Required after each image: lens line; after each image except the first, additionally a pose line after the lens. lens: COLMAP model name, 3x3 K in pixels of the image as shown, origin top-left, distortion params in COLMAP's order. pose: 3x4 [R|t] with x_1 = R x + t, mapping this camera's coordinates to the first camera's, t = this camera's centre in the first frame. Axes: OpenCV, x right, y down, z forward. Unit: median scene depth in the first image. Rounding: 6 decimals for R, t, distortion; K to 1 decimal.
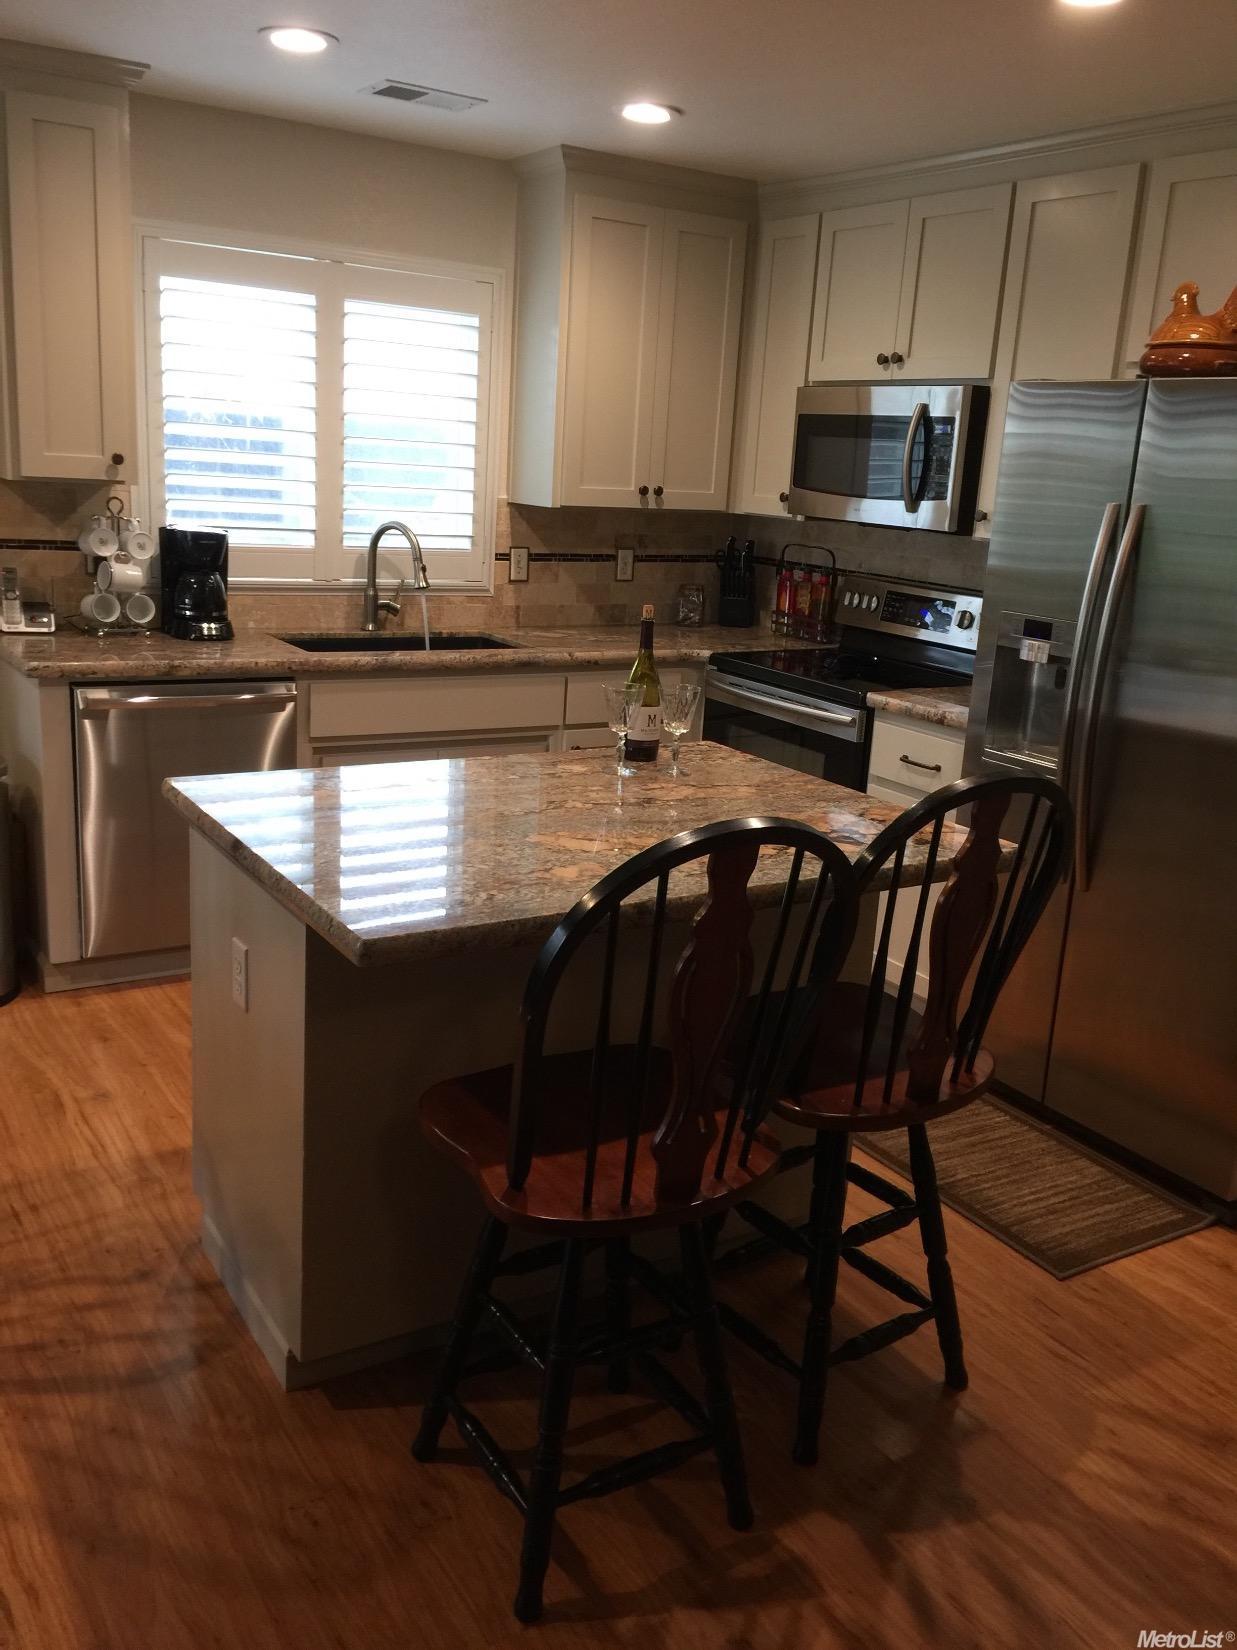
lens RADIAL K [[1413.1, 0, 611.0], [0, 1413.1, 817.3], [0, 0, 1]] dist [0.102912, -0.157856]
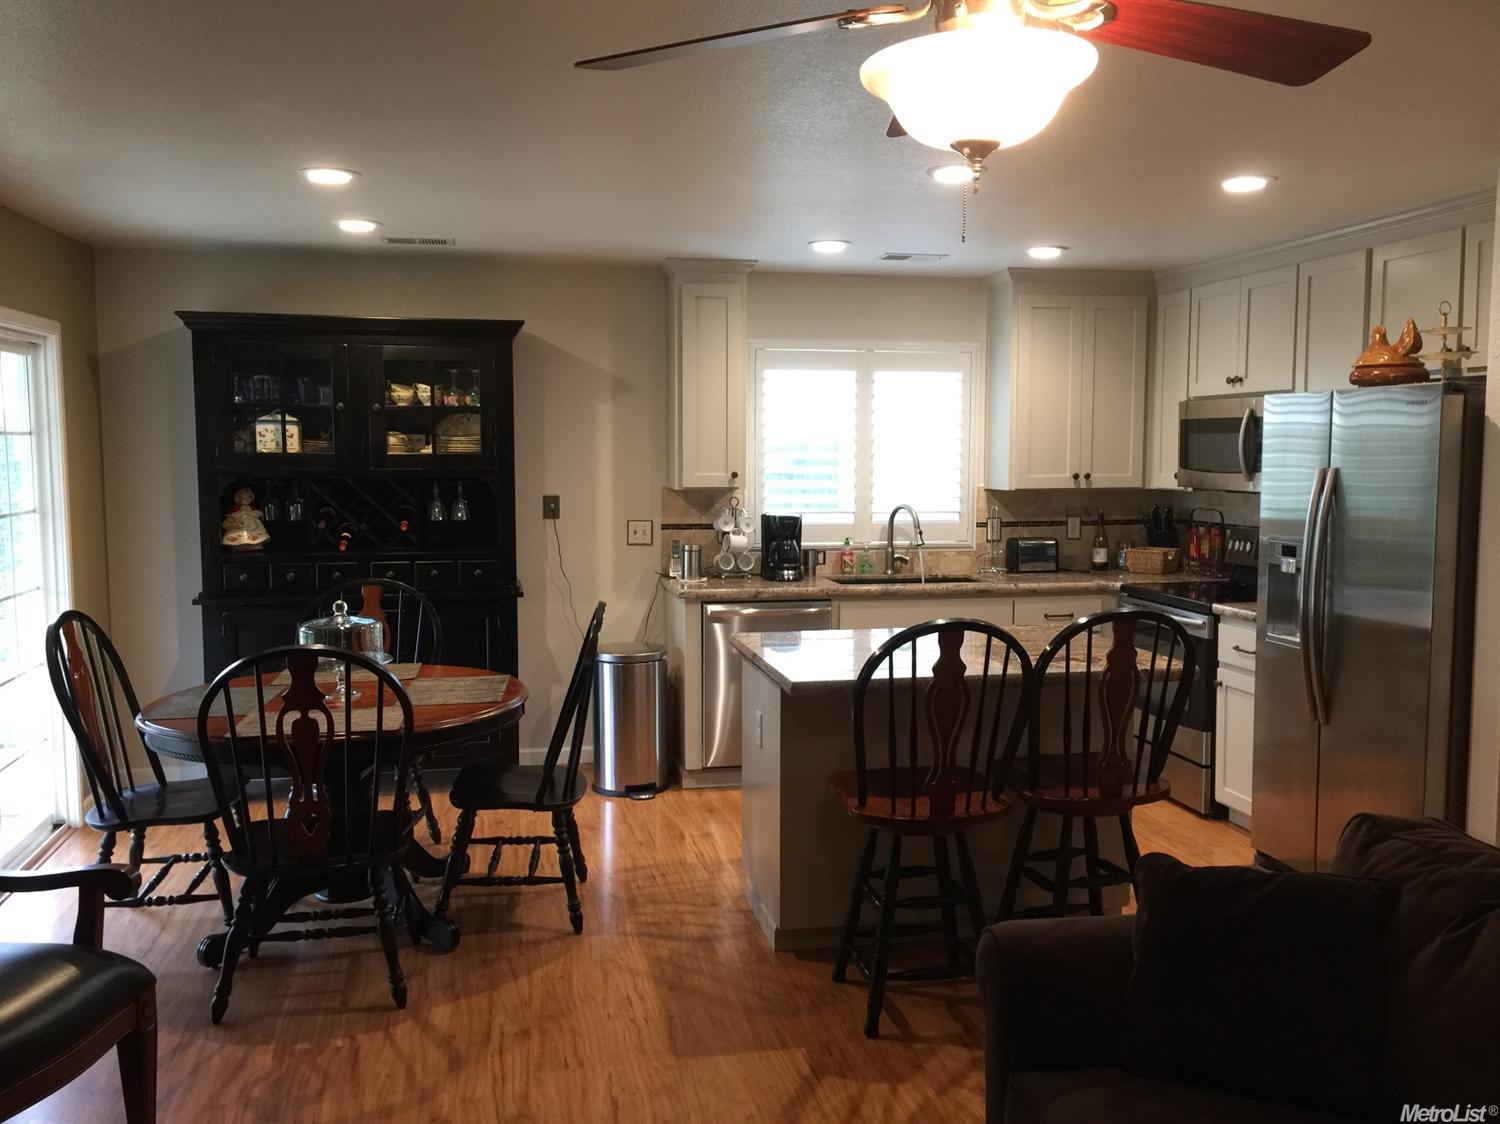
lens RADIAL K [[1284.7, 0, 746.1], [0, 1284.7, 556.6], [0, 0, 1]] dist [0.102912, -0.157856]
pose [[0.934255, -0.028531, -0.355462, 0.212831], [-0.035052, 0.984620, -0.171156, 0.109430], [0.354878, 0.172363, 0.918887, -0.395050]]
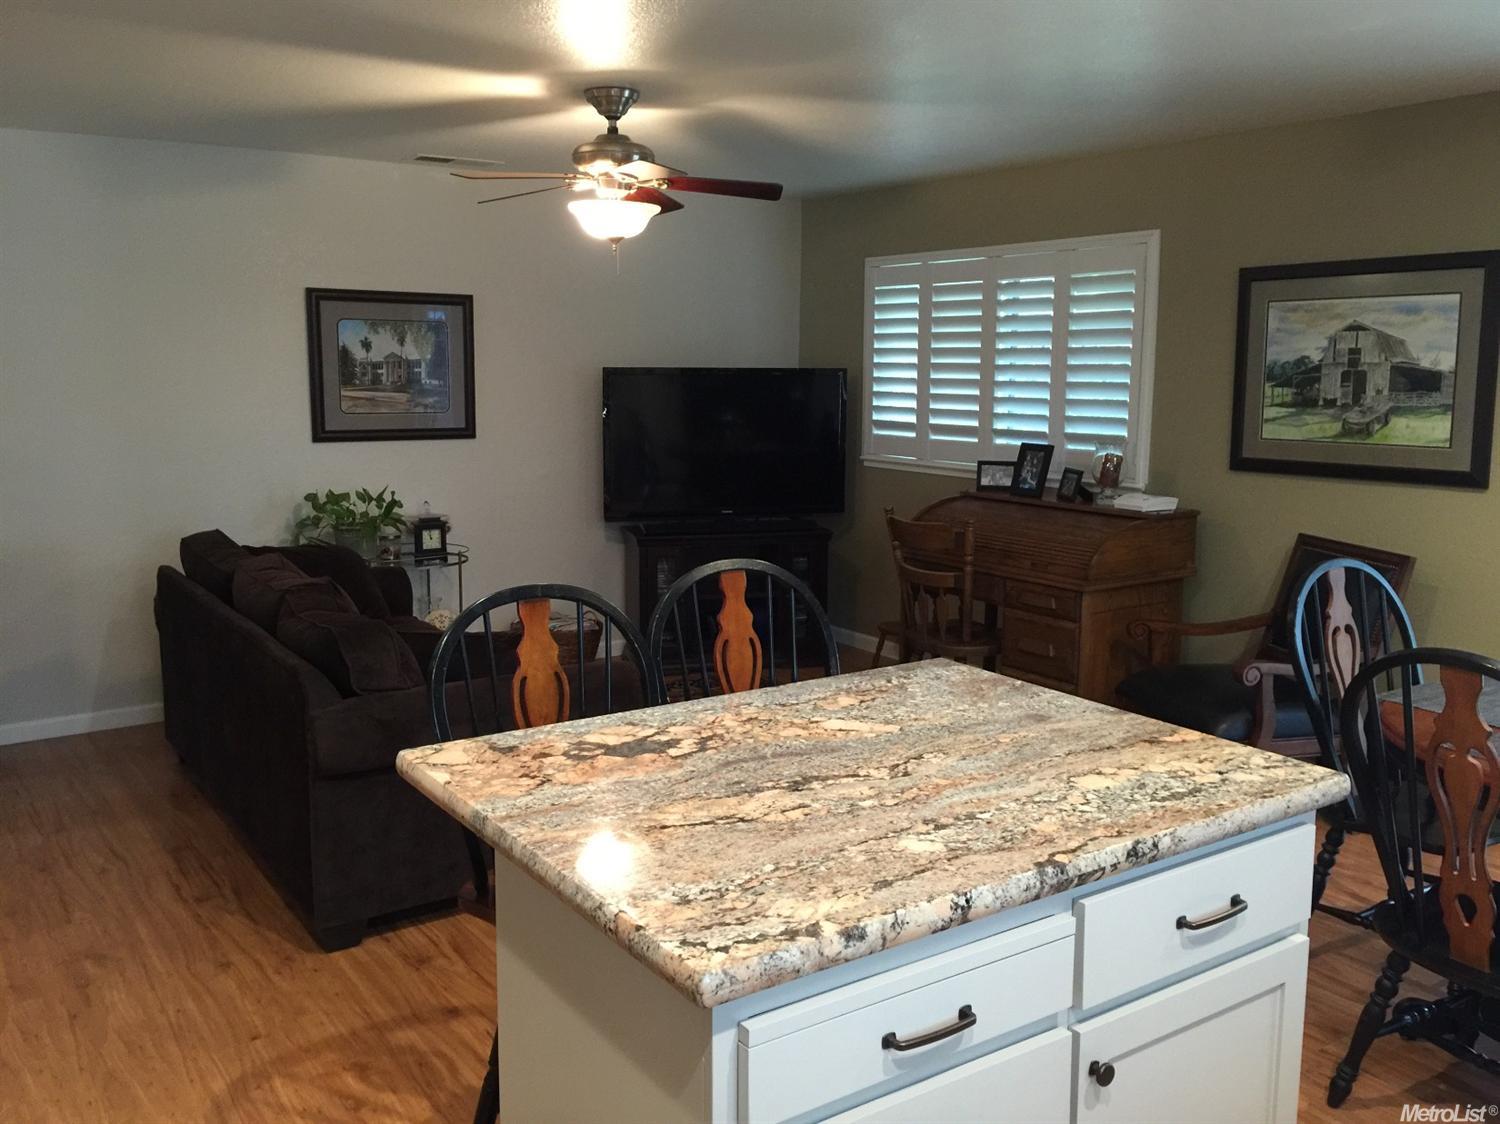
lens RADIAL K [[1284.7, 0, 746.1], [0, 1284.7, 556.6], [0, 0, 1]] dist [0.102912, -0.157856]
pose [[-0.997018, -0.056387, -0.052687, 0.069026], [-0.072652, 0.916050, 0.394429, -0.287928], [0.026023, 0.397081, -0.917415, 1.096618]]
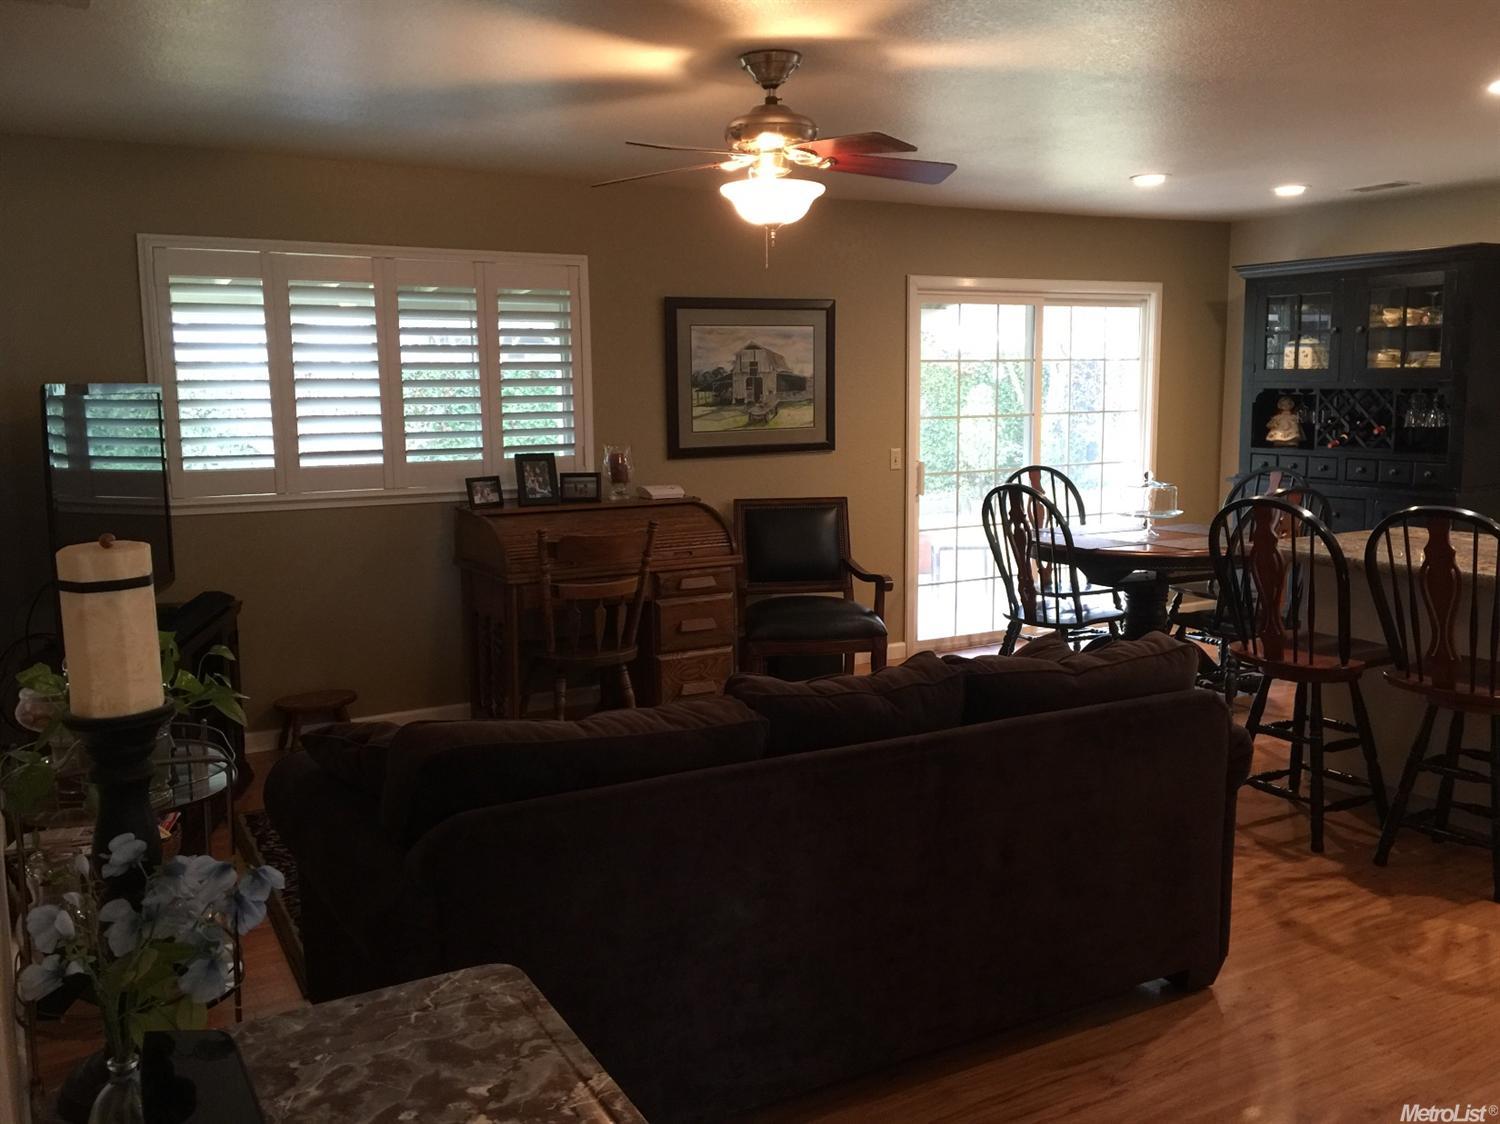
lens RADIAL K [[1284.7, 0, 746.1], [0, 1284.7, 556.6], [0, 0, 1]] dist [0.102912, -0.157856]
pose [[-0.038983, 0.075634, -0.996373, 1.095637], [-0.244081, 0.966206, 0.082894, 0.063129], [0.968971, 0.246427, -0.019205, 0.059490]]
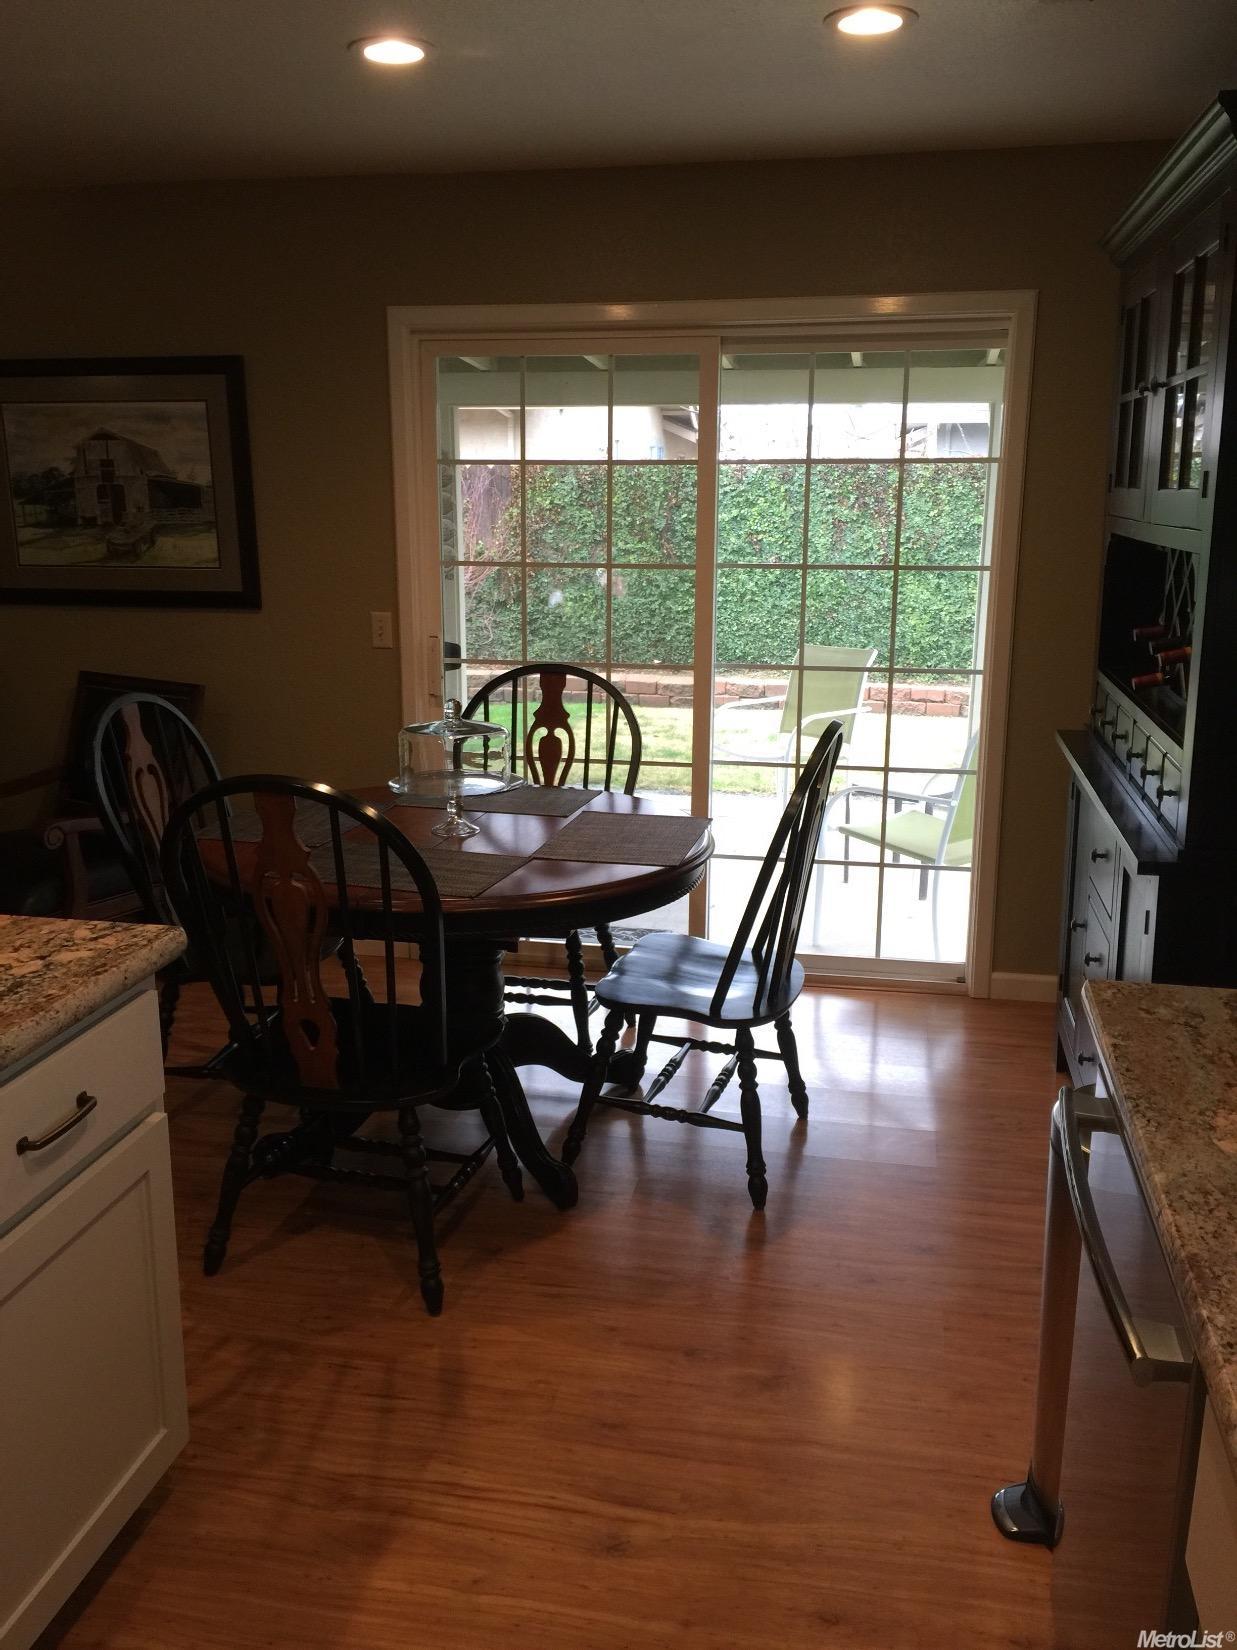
lens RADIAL K [[1417.9, 0, 621.4], [0, 1417.9, 817.0], [0, 0, 1]] dist [0.053338, -0.006241]
pose [[-0.683367, 0.105889, -0.722355, 0.056185], [-0.225836, 0.910239, 0.347078, -0.270172], [0.694268, 0.400315, -0.598114, 1.060448]]
